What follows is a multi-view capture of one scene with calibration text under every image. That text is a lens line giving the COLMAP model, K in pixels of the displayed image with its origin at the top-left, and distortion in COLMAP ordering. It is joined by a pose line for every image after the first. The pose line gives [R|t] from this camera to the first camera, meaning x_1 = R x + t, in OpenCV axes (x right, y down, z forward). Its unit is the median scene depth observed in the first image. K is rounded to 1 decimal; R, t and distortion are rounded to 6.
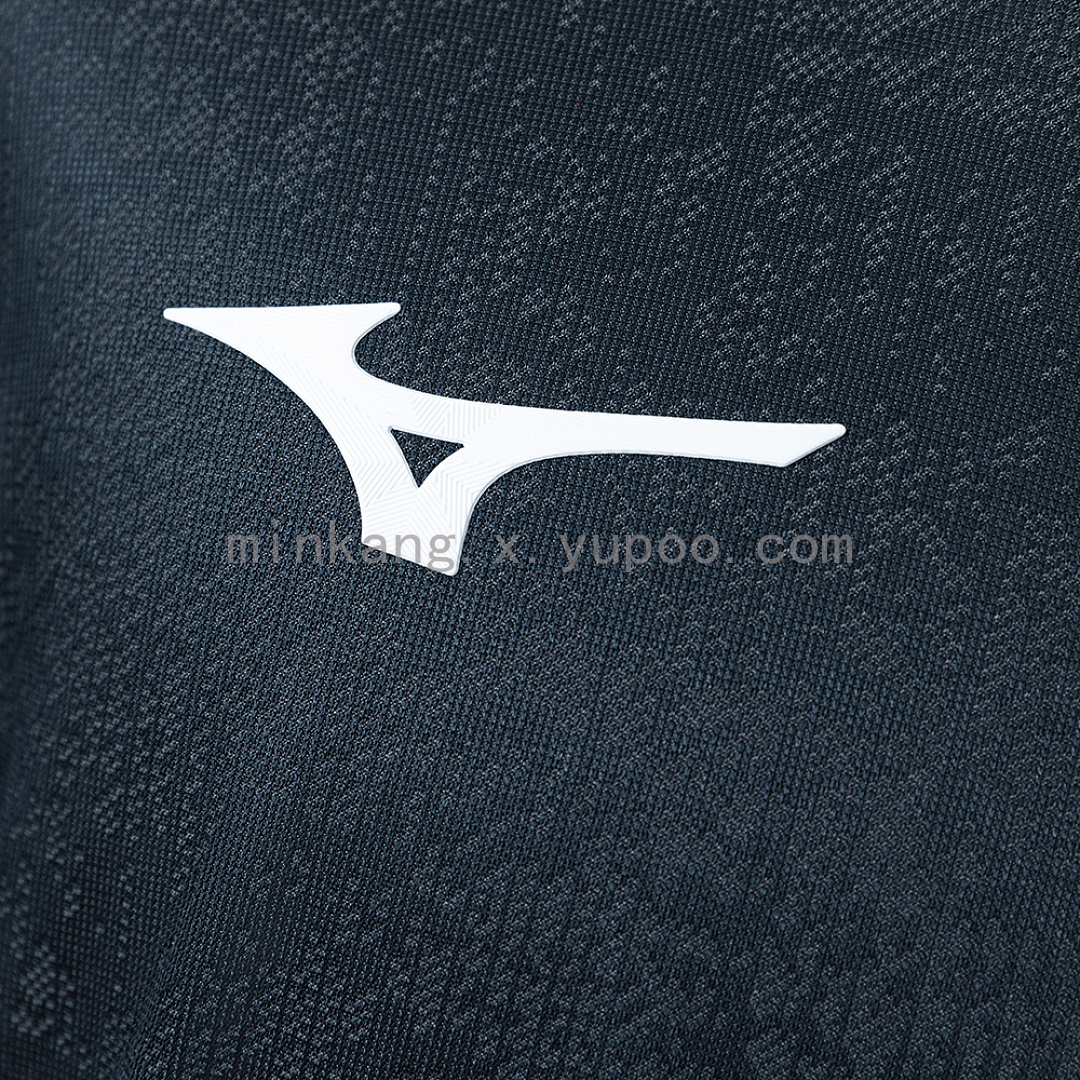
lens RADIAL K [[2400.5, 0, 539.9], [0, 2400.5, 538.8], [0, 0, 1]] dist [0.008588, 0.000000]
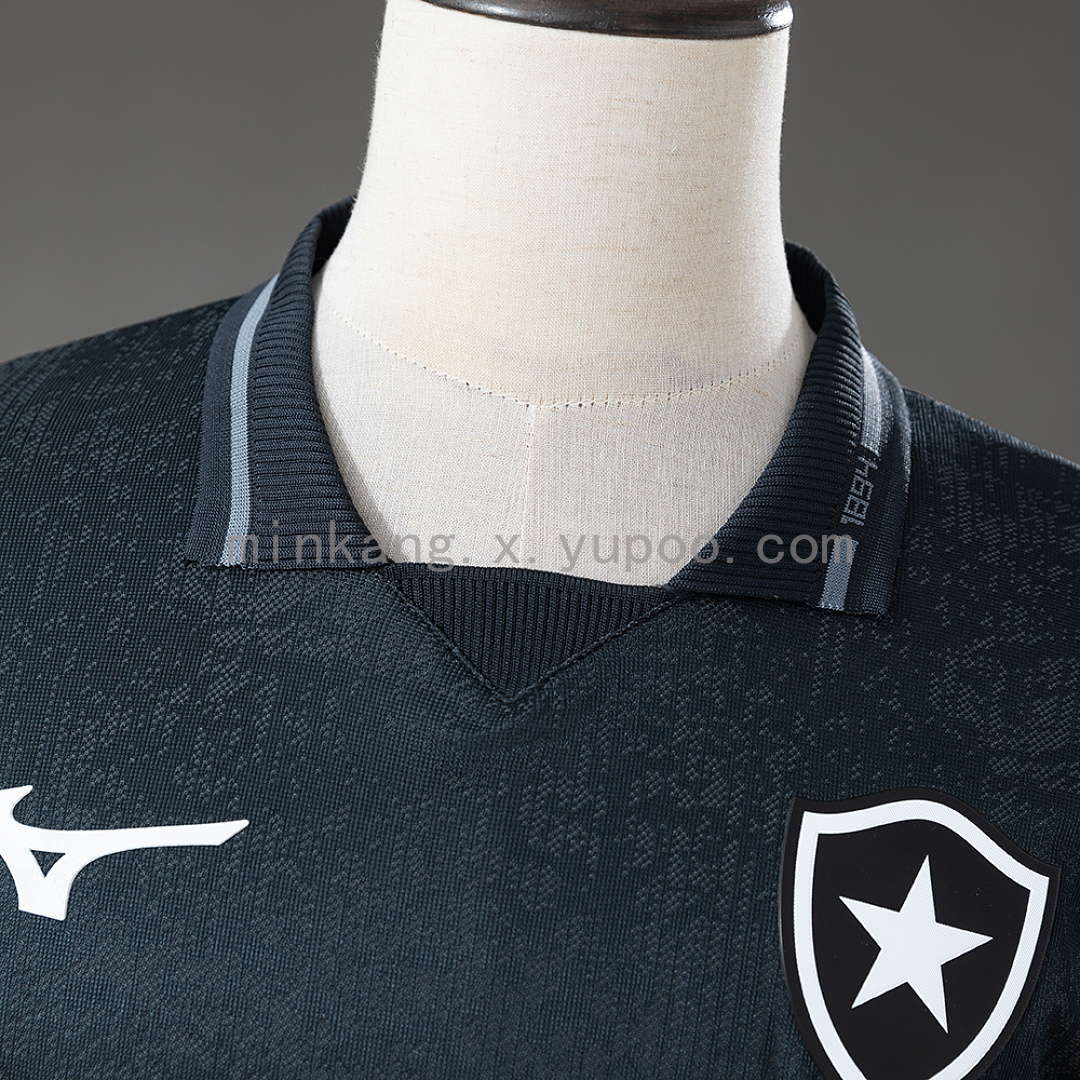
lens RADIAL K [[2617.8, 0, 539.9], [0, 2617.8, 540.8], [0, 0, 1]] dist [0.018281, 0.000000]
pose [[0.987724, -0.131221, -0.084753, 0.568483], [0.116778, 0.980619, -0.157321, 0.093045], [0.103754, 0.145492, 0.983904, -1.115544]]
